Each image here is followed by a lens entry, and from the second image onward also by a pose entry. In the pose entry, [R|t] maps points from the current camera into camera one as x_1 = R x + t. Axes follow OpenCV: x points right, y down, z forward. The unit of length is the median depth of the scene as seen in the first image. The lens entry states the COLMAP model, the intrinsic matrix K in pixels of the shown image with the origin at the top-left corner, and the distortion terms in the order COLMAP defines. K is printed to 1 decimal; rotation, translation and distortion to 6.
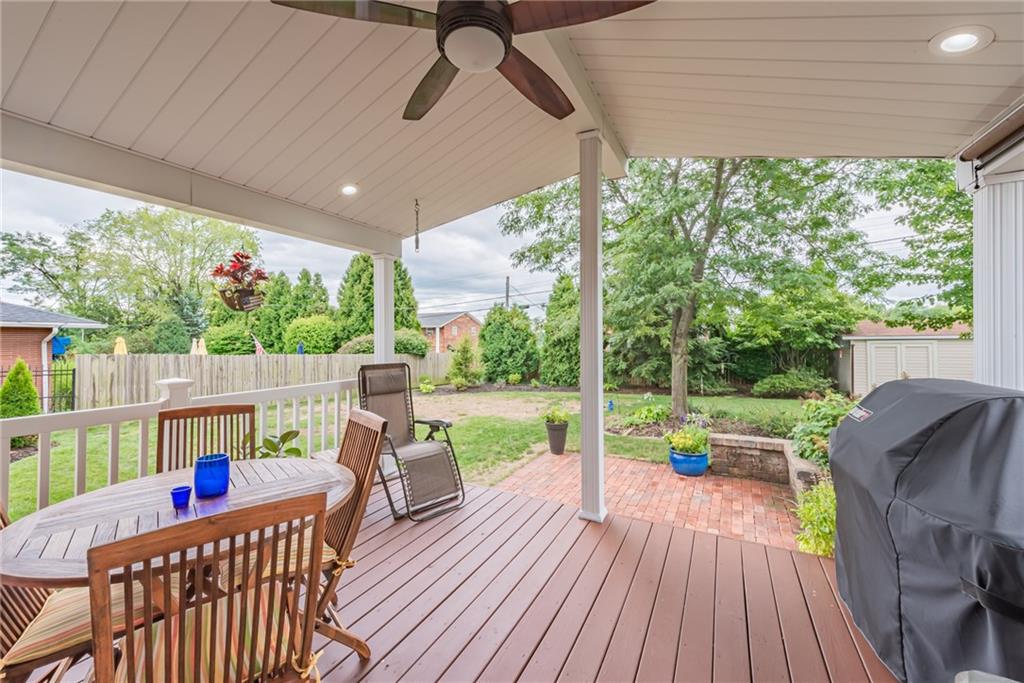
lens RADIAL K [[406.9, 0, 512.4], [0, 406.9, 343.6], [0, 0, 1]] dist [0.009029, -0.001427]
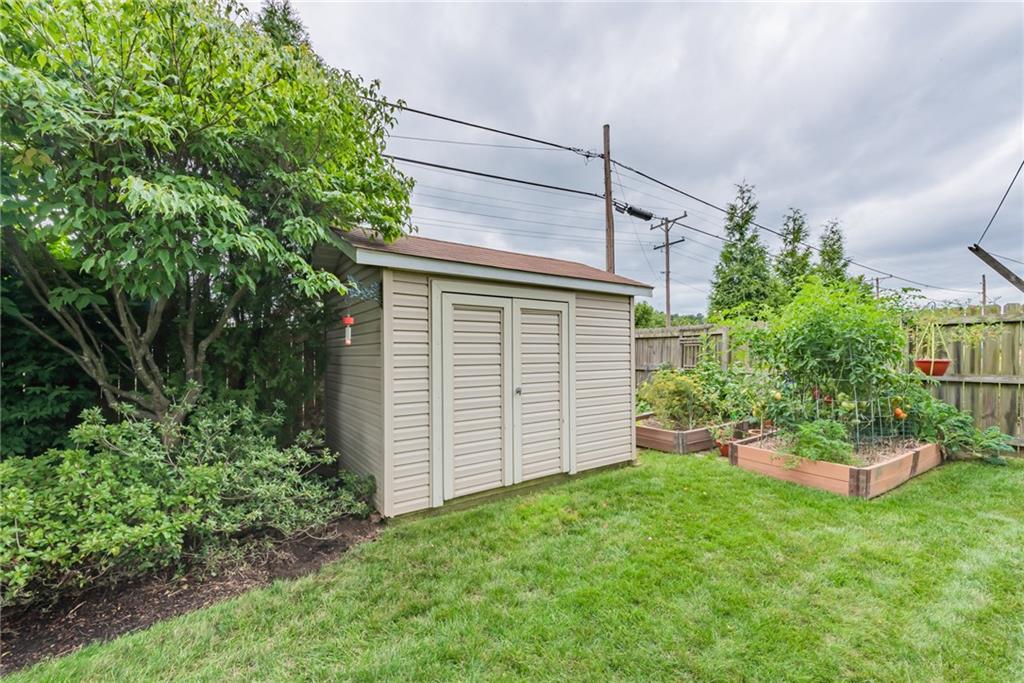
lens RADIAL K [[406.9, 0, 512.4], [0, 406.9, 346.4], [0, 0, 1]] dist [0.009029, -0.001427]
pose [[0.478614, 0.008388, 0.877985, 0.657430], [-0.006407, 0.999961, -0.006061, 0.036796], [-0.878002, -0.002724, 0.478649, 0.823811]]
